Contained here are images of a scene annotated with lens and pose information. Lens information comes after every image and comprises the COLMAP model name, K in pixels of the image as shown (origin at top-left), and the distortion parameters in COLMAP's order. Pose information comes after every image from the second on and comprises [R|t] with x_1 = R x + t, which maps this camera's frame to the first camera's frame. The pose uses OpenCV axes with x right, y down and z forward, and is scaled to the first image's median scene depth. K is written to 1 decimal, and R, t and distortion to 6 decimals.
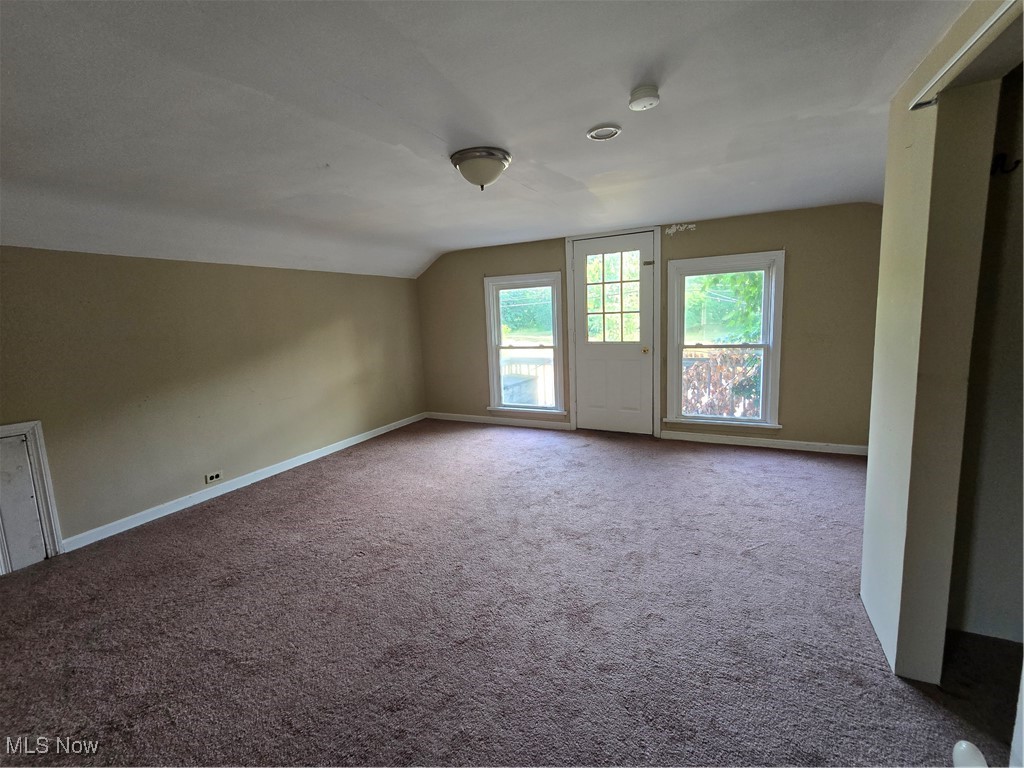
lens RADIAL K [[420.4, 0, 513.5], [0, 420.4, 373.8], [0, 0, 1]] dist [-0.000871, 0.000014]
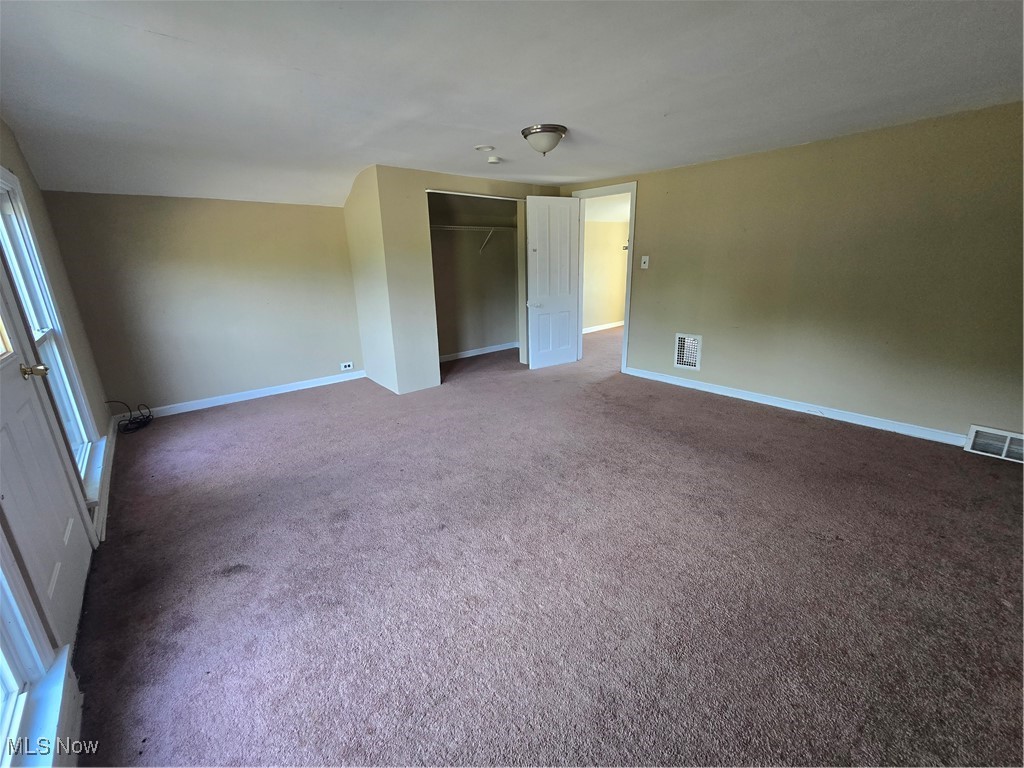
lens RADIAL K [[420.4, 0, 513.5], [0, 420.4, 373.8], [0, 0, 1]] dist [-0.000871, 0.000014]
pose [[-0.924955, -0.043301, 0.377602, -0.286099], [0.108400, 0.922172, 0.371279, -0.168053], [-0.364291, 0.384348, -0.848274, 1.321785]]
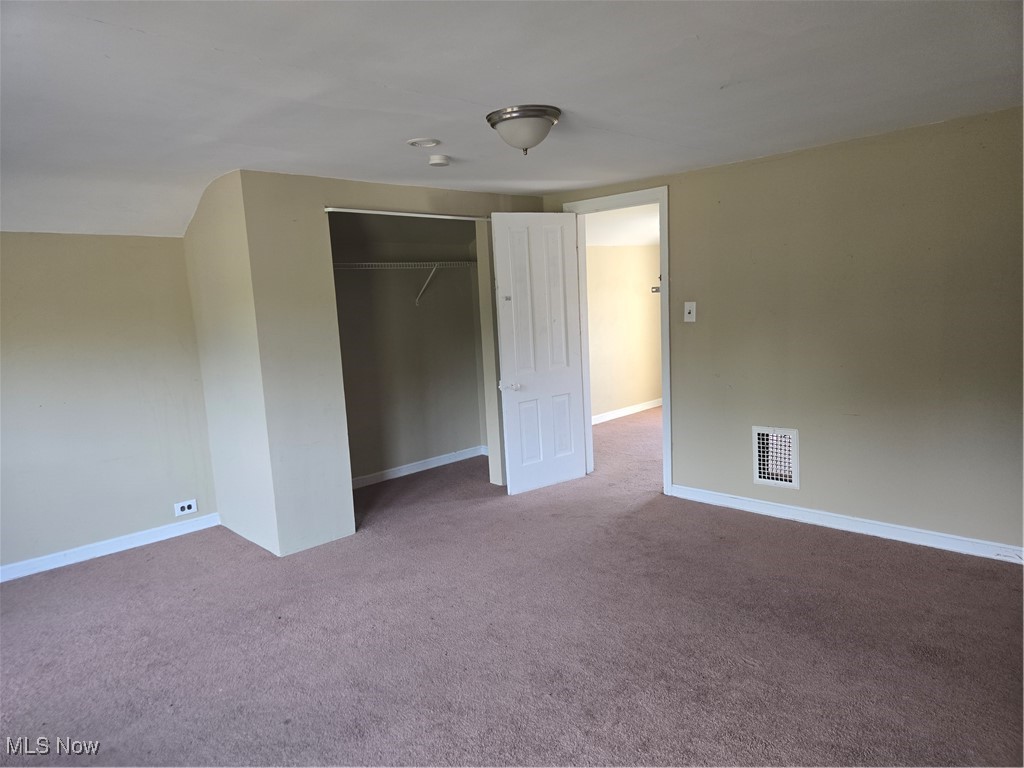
lens RADIAL K [[687.4, 0, 505.7], [0, 687.4, 392.3], [0, 0, 1]] dist [0.067156, -0.047299]
pose [[-0.943118, 0.045030, 0.329395, -0.238697], [0.132871, 0.959268, 0.249298, -0.191354], [-0.304752, 0.278884, -0.910687, 1.258164]]
